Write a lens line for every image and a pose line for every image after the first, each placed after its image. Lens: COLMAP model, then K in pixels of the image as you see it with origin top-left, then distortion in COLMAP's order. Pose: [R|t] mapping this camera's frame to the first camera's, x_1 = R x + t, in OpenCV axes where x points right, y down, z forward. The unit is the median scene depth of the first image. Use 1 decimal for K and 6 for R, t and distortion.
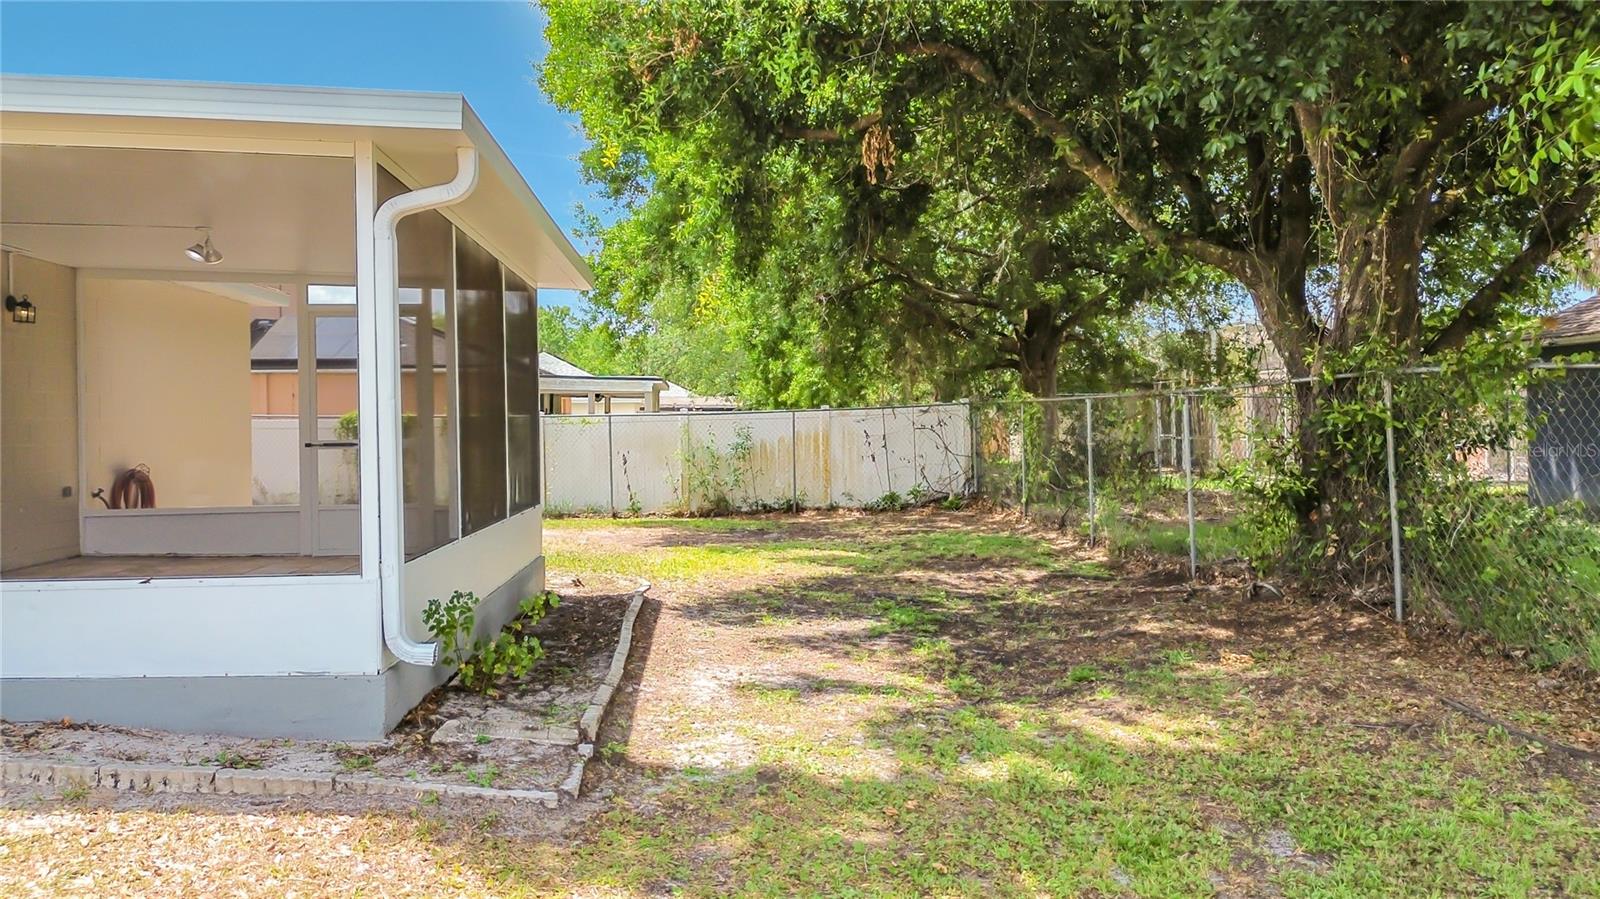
lens RADIAL K [[1167.5, 0, 800.0], [0, 1167.5, 449.5], [0, 0, 1]] dist [0.065165, -0.071329]
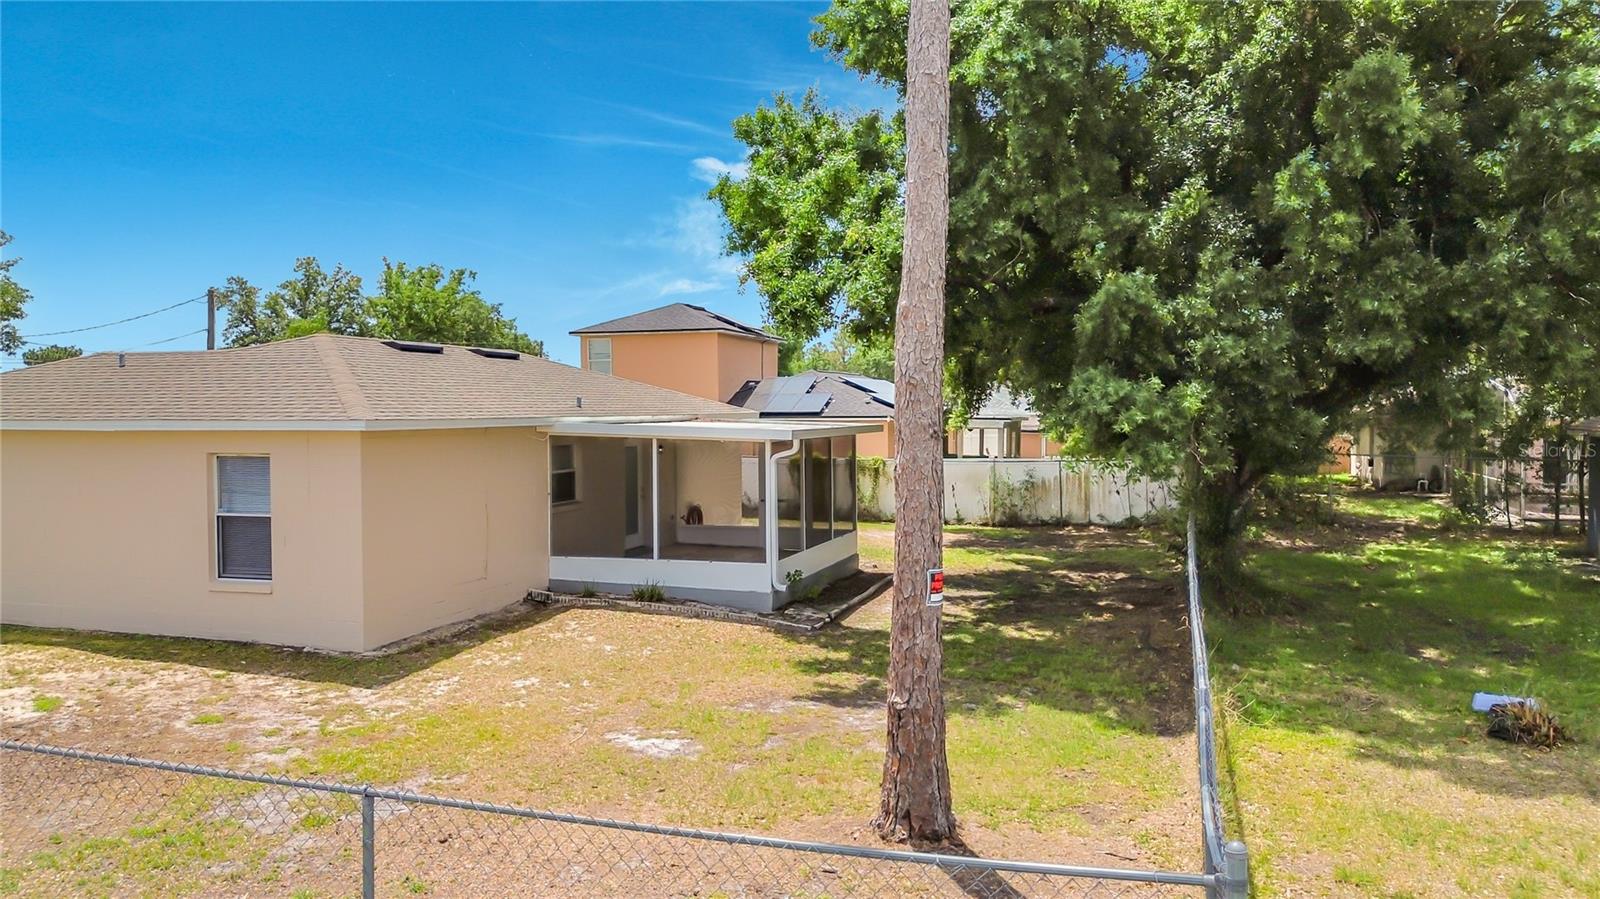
lens RADIAL K [[1152.7, 0, 798.2], [0, 1152.7, 469.4], [0, 0, 1]] dist [0.058505, -0.069868]
pose [[0.923988, 0.026650, -0.381493, 0.600163], [-0.011814, 0.999082, 0.041177, -0.187001], [0.382240, -0.033540, 0.923454, -1.248917]]
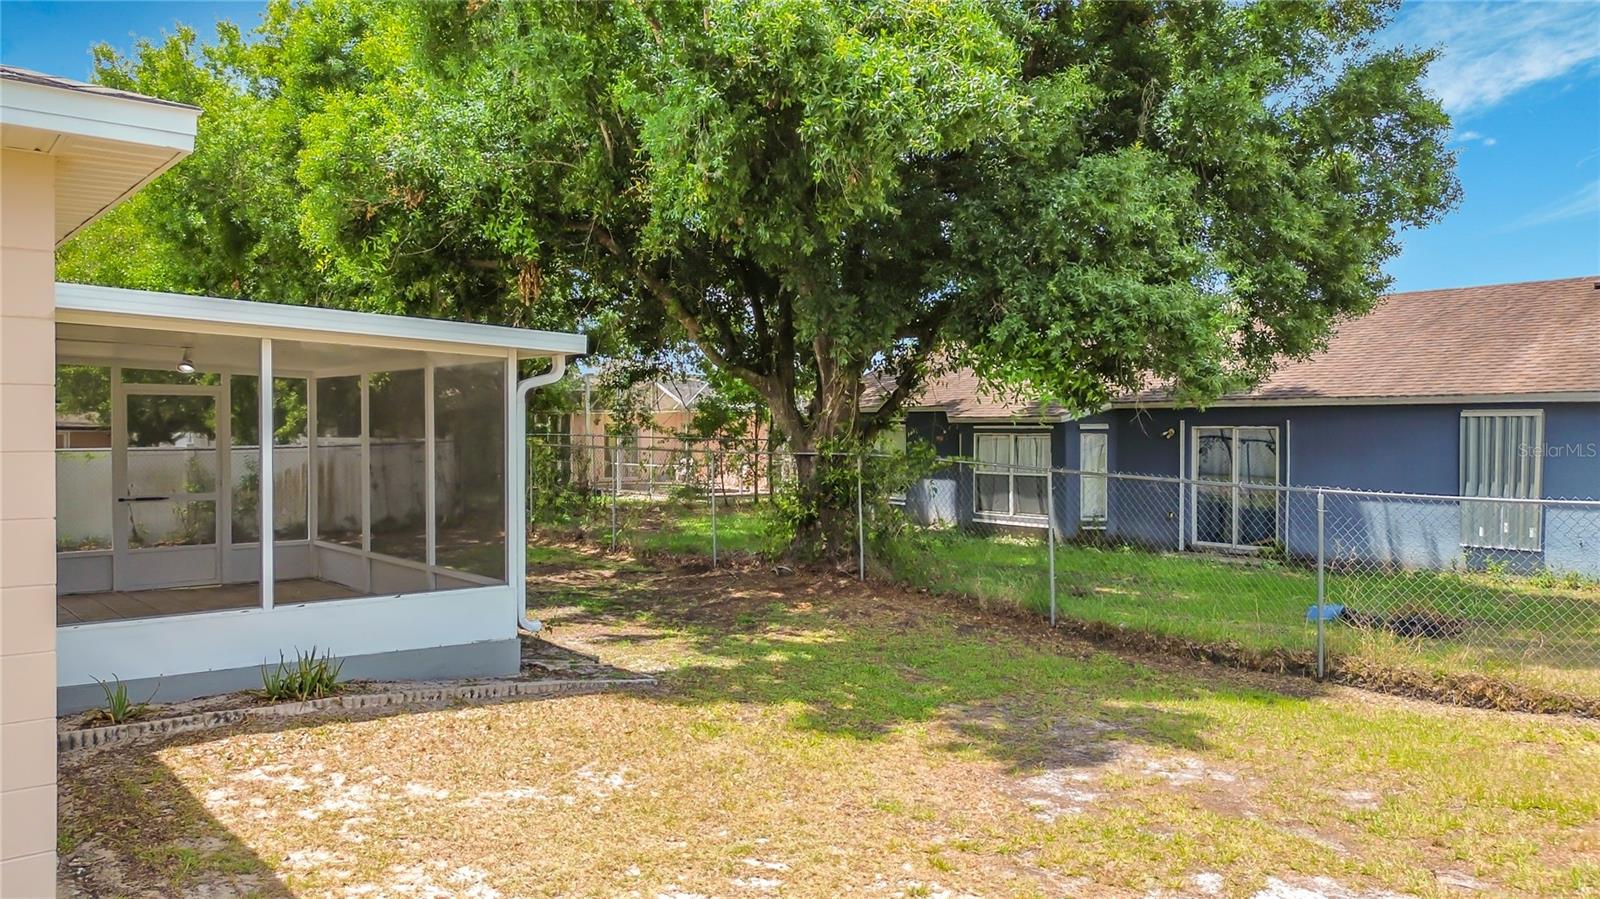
lens RADIAL K [[1167.5, 0, 800.0], [0, 1167.5, 449.5], [0, 0, 1]] dist [0.065165, -0.071329]
pose [[0.803245, 0.002439, 0.595643, -0.661053], [-0.001508, 0.999997, -0.002060, -0.061925], [-0.595646, 0.000756, 0.803246, -0.450359]]
